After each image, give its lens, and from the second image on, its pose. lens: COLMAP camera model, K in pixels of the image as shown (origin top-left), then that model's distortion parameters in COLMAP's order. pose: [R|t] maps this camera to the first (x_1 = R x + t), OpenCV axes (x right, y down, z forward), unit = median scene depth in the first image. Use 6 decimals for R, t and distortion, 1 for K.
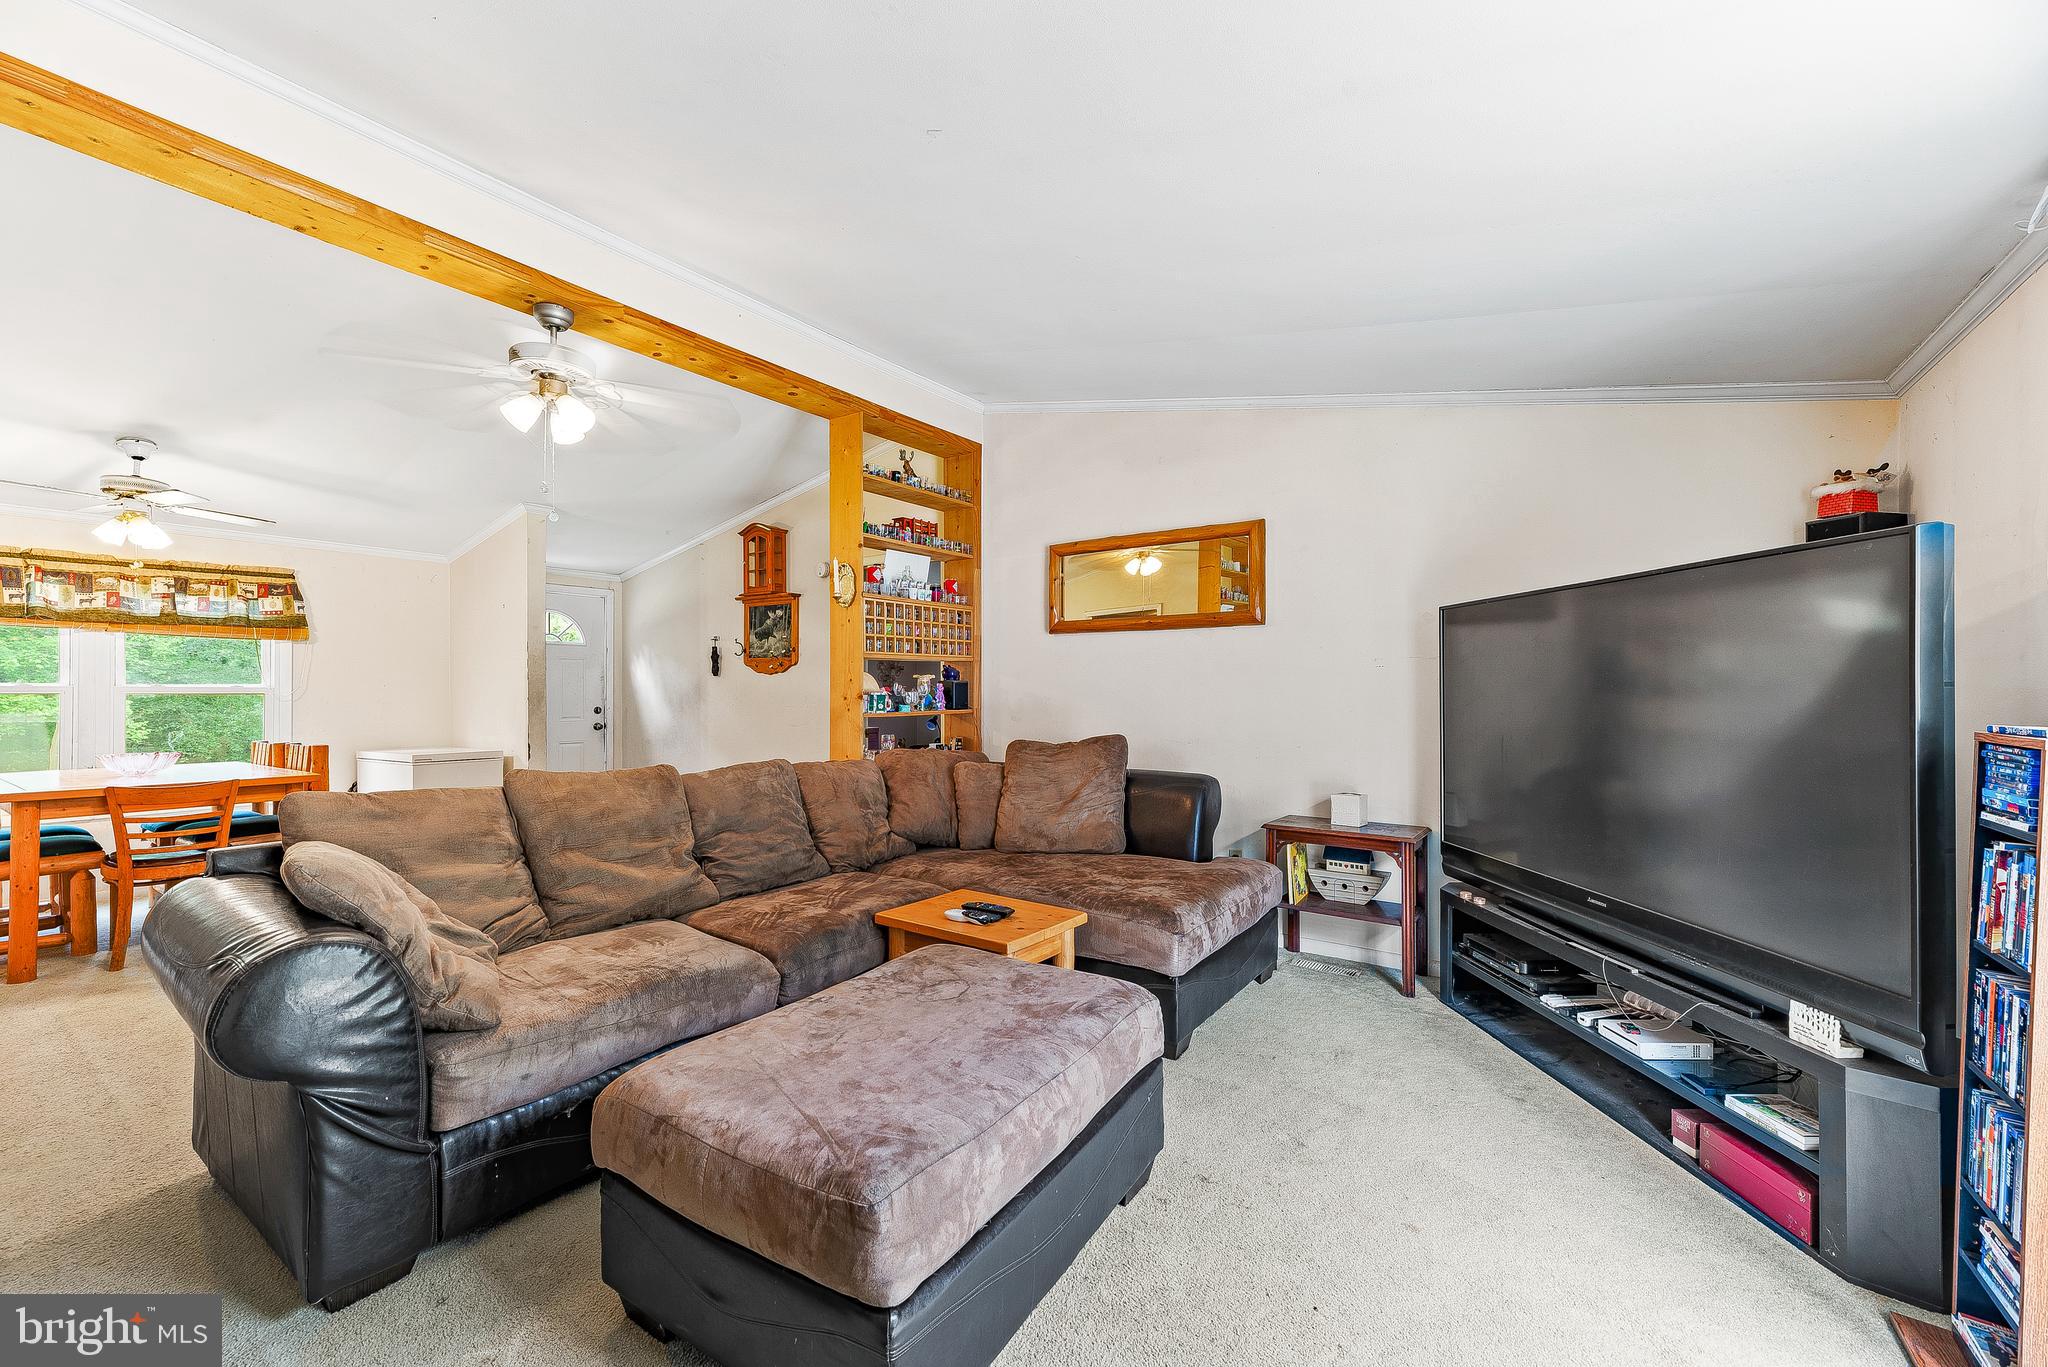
lens RADIAL K [[829.2, 0, 1010.2], [0, 829.2, 690.2], [0, 0, 1]] dist [0.008549, 0.000617]
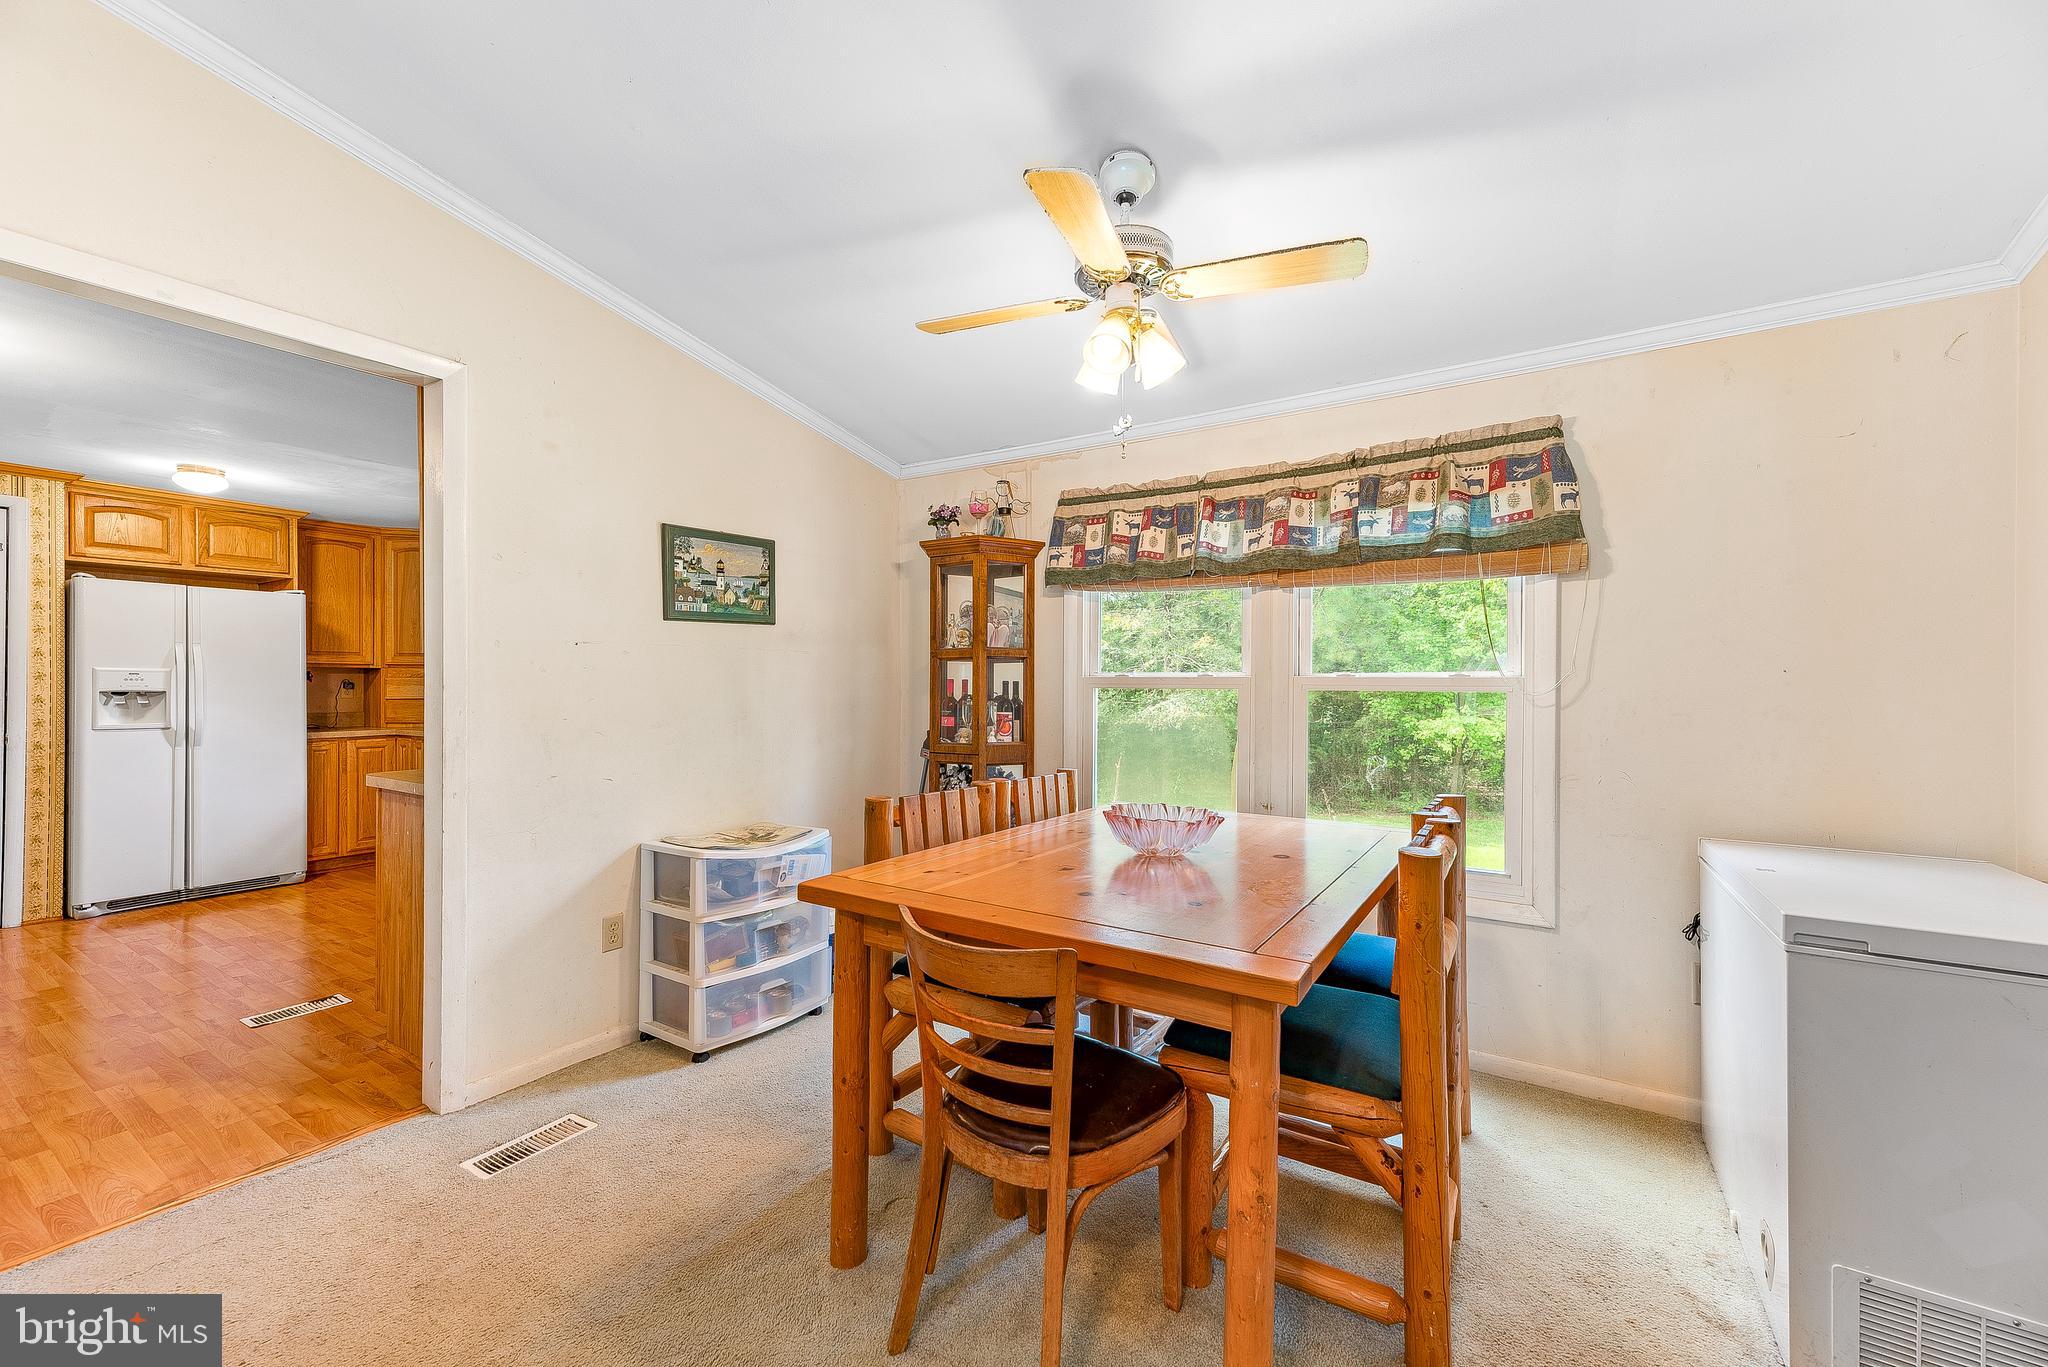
lens RADIAL K [[829.2, 0, 1033.1], [0, 829.2, 685.1], [0, 0, 1]] dist [0.008549, 0.000617]
pose [[0.053562, -0.001692, -0.998563, -0.453946], [-0.004461, 0.999988, -0.001933, 0.002875], [0.998555, 0.004558, 0.053554, 0.739888]]
